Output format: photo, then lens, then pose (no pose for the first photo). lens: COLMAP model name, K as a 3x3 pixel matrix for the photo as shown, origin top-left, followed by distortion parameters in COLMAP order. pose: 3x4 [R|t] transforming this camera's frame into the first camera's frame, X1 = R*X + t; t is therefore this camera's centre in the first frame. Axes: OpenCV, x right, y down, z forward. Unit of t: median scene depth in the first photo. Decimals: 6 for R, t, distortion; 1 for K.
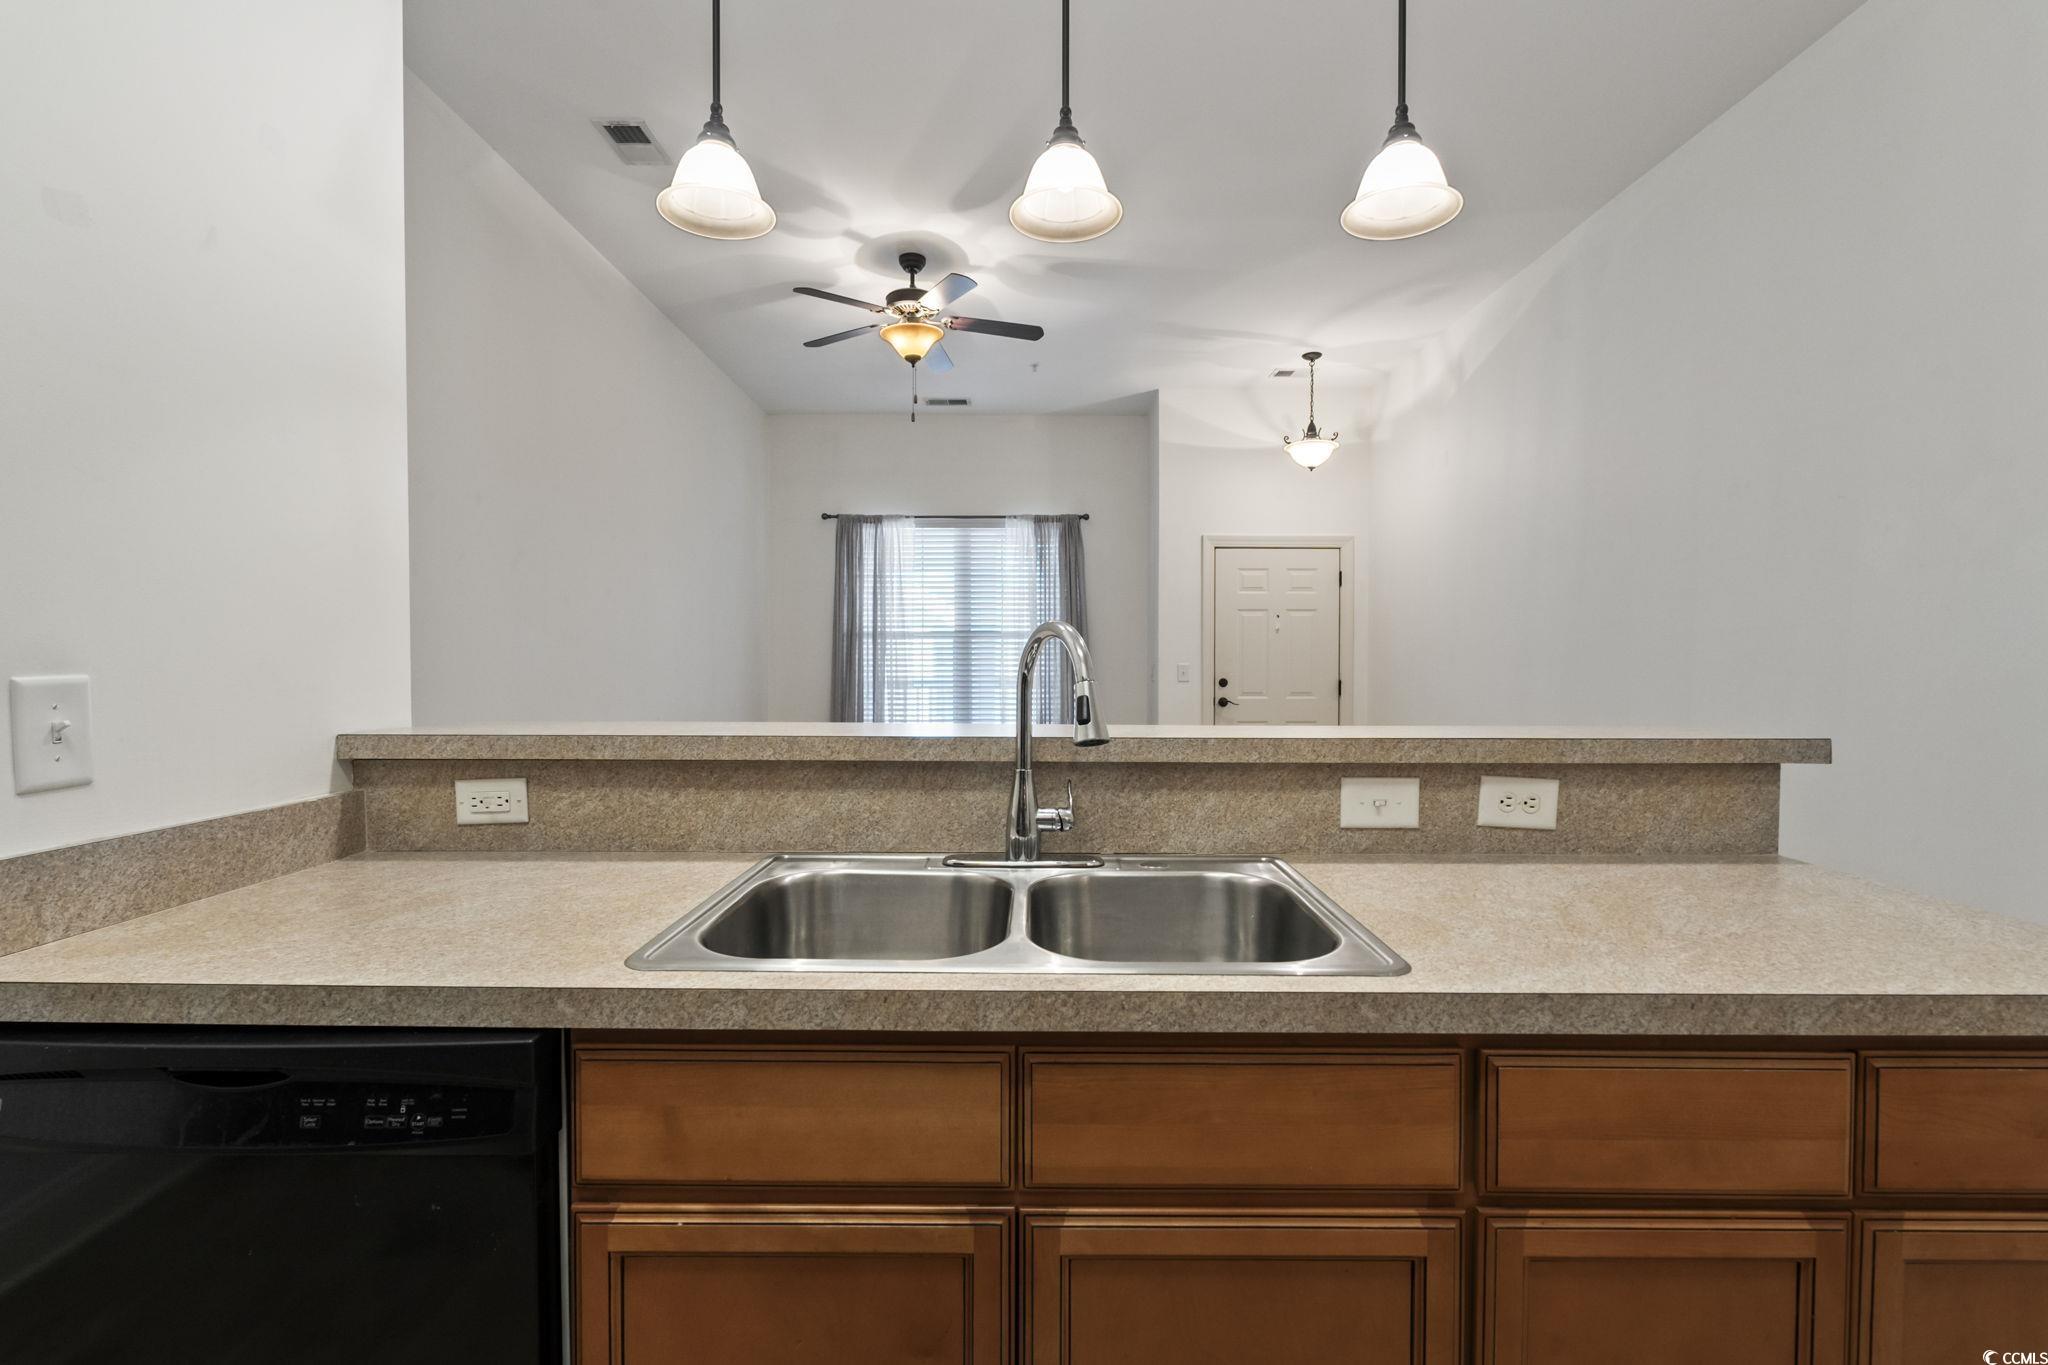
lens RADIAL K [[912.5, 0, 1027.4], [0, 912.5, 676.3], [0, 0, 1]] dist [-0.001927, 0.000052]
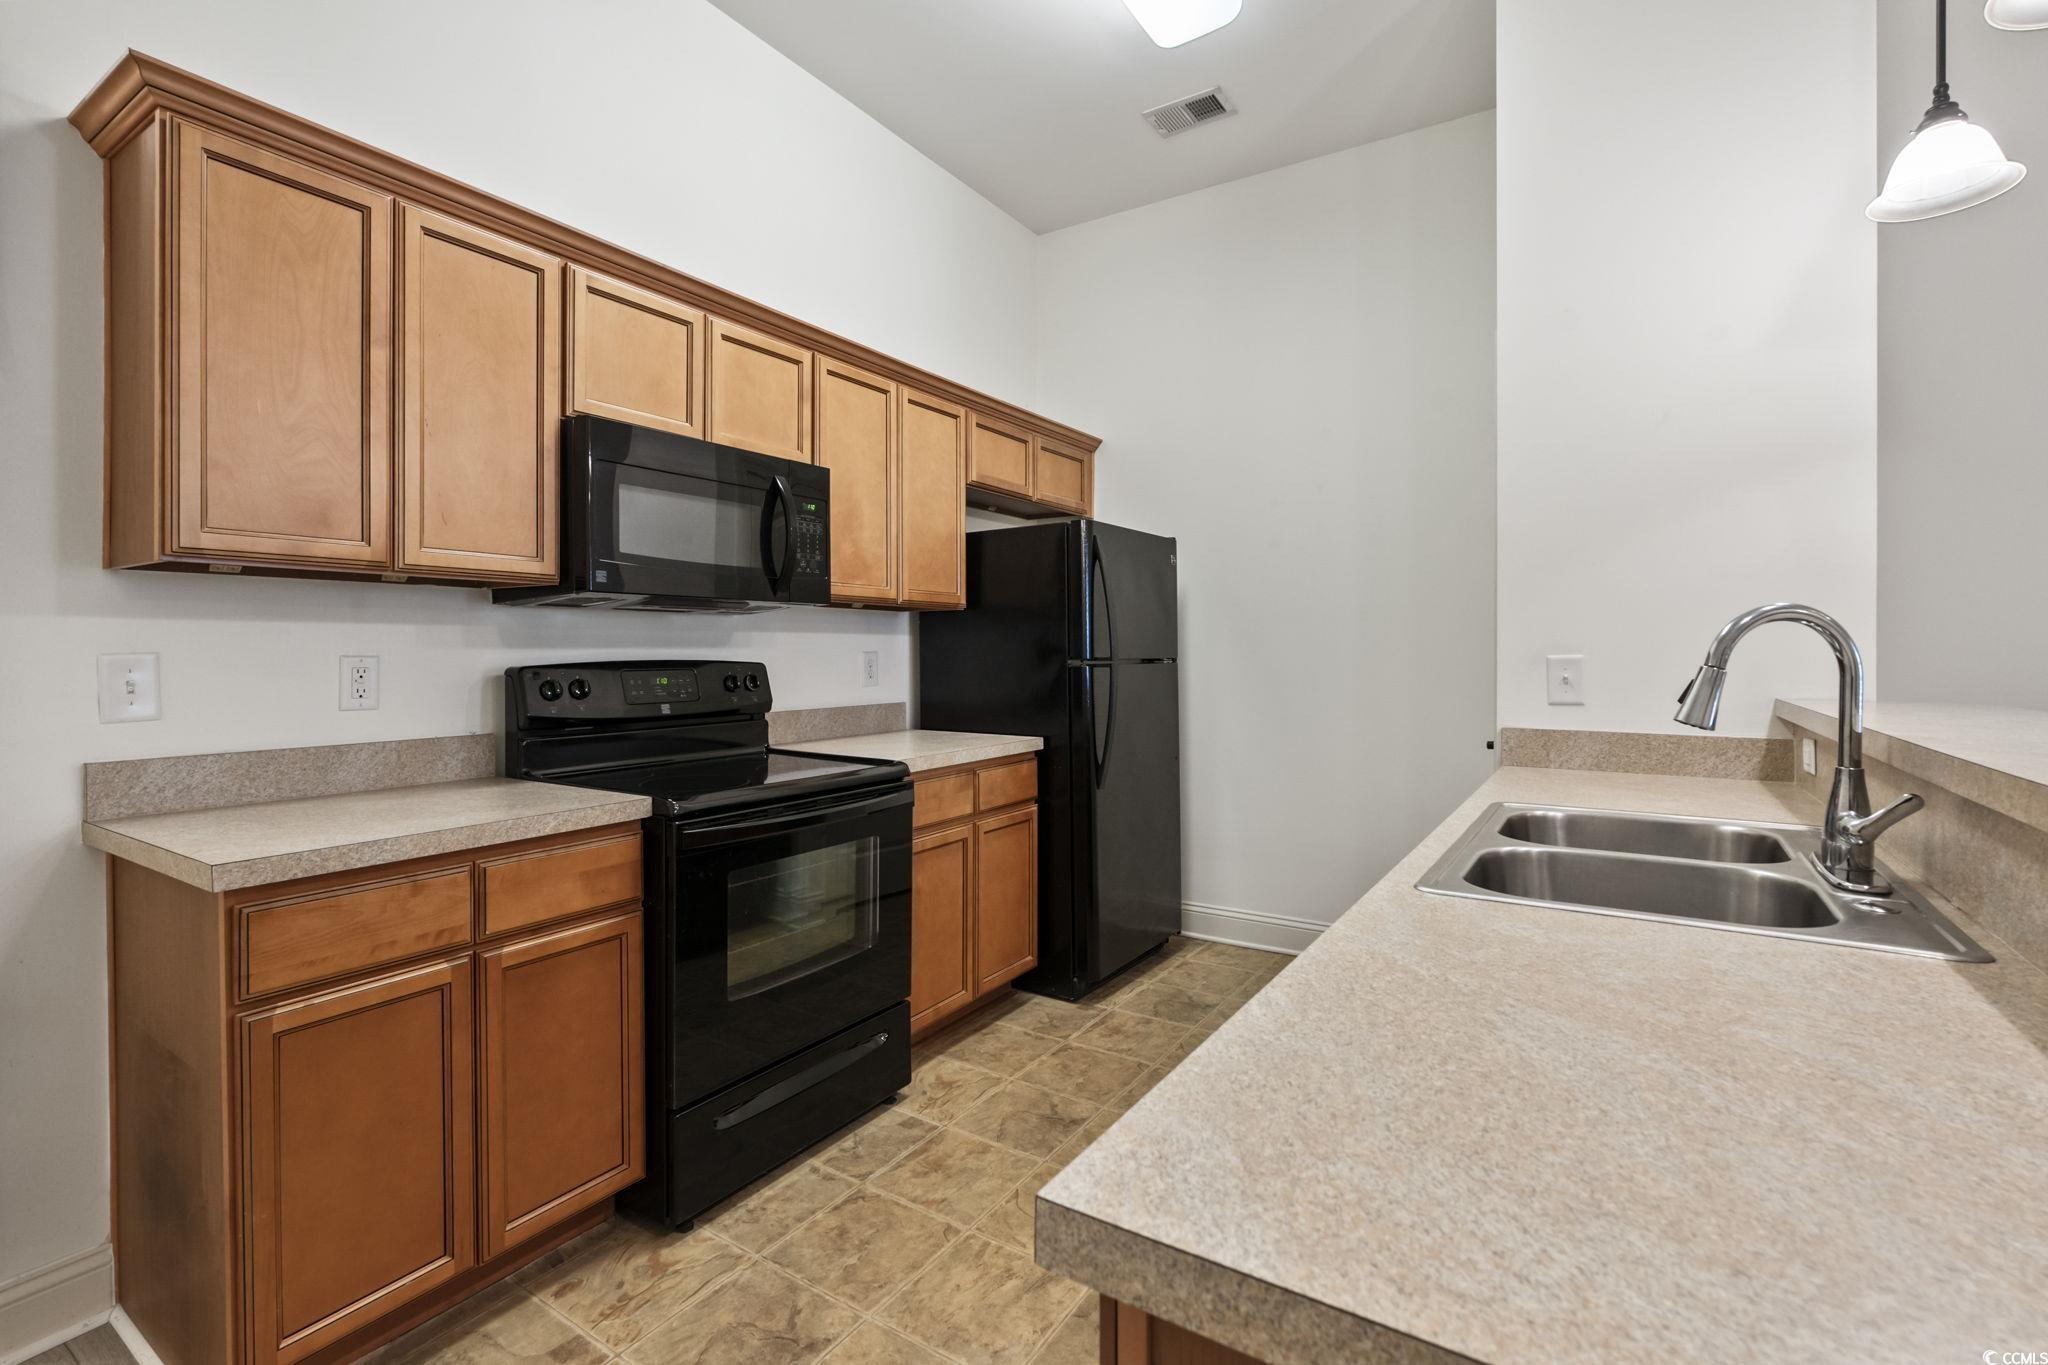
lens RADIAL K [[919.7, 0, 1027.7], [0, 919.7, 656.5], [0, 0, 1]] dist [-0.003305, -0.000127]
pose [[-0.536193, 0.007070, -0.844066, 0.288264], [-0.012626, 0.999786, 0.016395, -0.003321], [0.844001, 0.019448, -0.535989, 0.194986]]
